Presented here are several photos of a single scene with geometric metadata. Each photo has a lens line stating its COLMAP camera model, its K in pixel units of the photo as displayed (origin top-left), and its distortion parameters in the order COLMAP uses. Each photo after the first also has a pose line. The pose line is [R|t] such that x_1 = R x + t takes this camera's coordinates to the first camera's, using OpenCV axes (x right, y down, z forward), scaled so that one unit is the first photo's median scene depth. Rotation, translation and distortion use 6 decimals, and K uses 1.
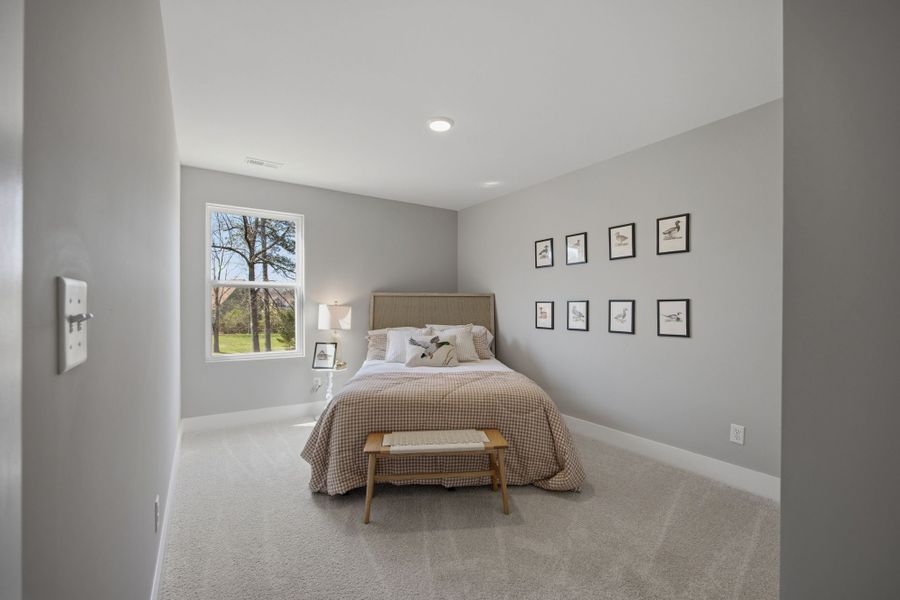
lens RADIAL K [[378.3, 0, 452.0], [0, 378.3, 302.0], [0, 0, 1]] dist [-0.002837, 0.000548]
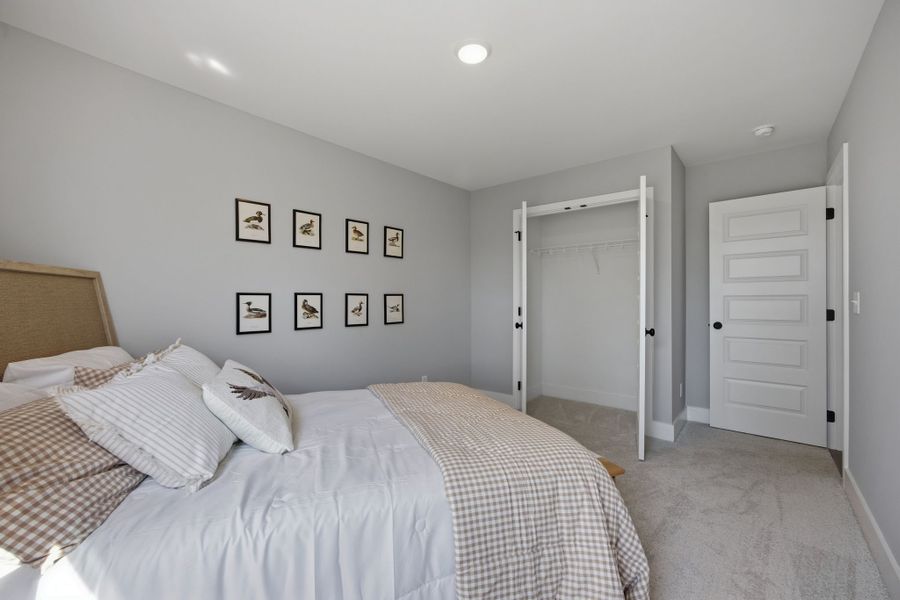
lens RADIAL K [[378.3, 0, 452.2], [0, 378.3, 301.8], [0, 0, 1]] dist [-0.002837, 0.000548]
pose [[-0.258832, -0.010392, 0.965867, -0.604078], [-0.011767, 0.999902, 0.007604, 0.005986], [-0.965851, -0.009397, -0.258929, 1.010769]]
